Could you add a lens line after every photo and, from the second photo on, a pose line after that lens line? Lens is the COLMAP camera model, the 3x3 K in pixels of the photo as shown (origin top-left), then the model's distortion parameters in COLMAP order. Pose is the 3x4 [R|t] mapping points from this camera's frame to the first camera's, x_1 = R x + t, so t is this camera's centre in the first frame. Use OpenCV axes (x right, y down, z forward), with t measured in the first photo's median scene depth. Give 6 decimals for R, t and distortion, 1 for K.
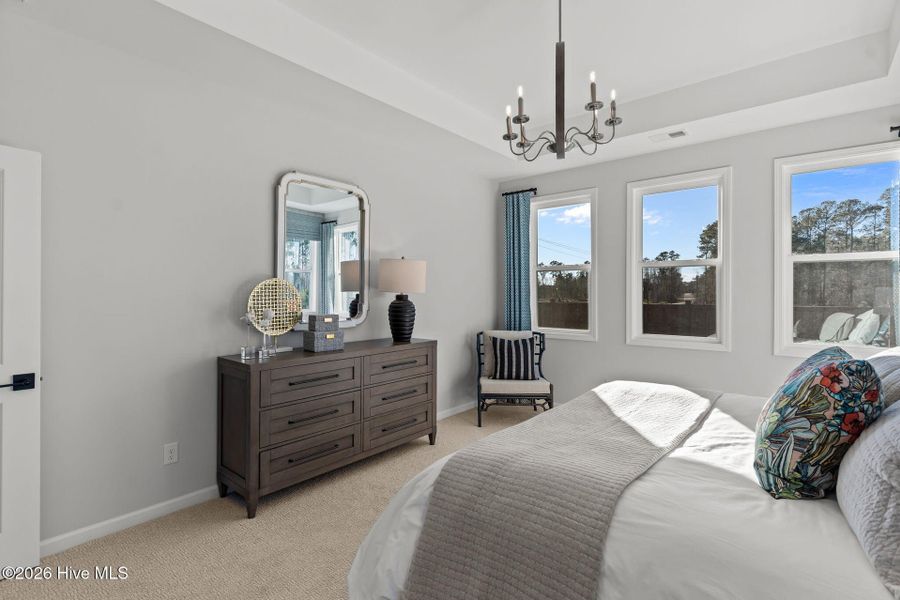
lens RADIAL K [[432.0, 0, 451.1], [0, 432.0, 285.7], [0, 0, 1]] dist [0.001738, -0.000487]
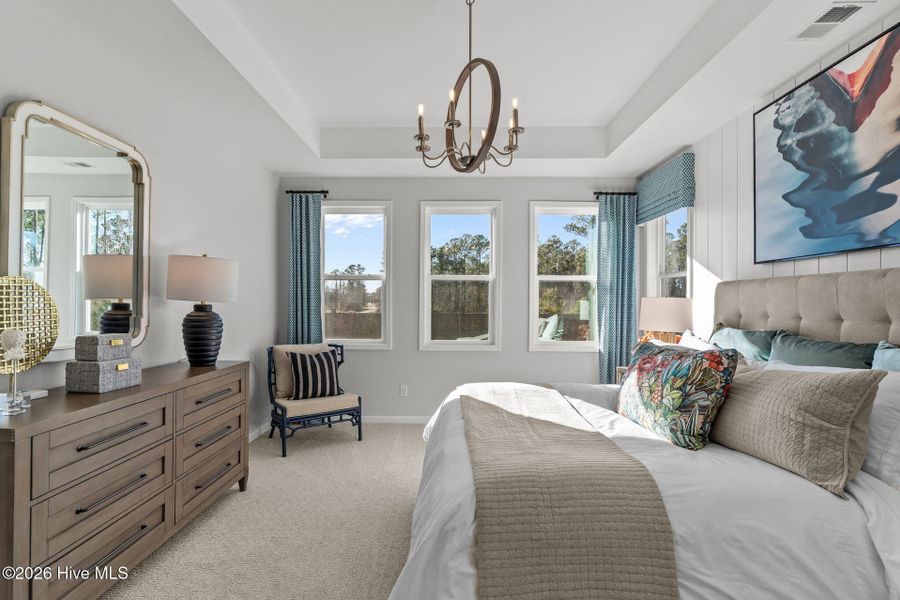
lens RADIAL K [[431.6, 0, 447.0], [0, 431.6, 298.8], [0, 0, 1]] dist [0.002329, -0.000295]
pose [[0.777818, 0.010457, 0.628402, -0.257980], [-0.016147, 0.999864, 0.003348, 0.001874], [-0.628282, -0.012751, 0.777882, 0.141639]]
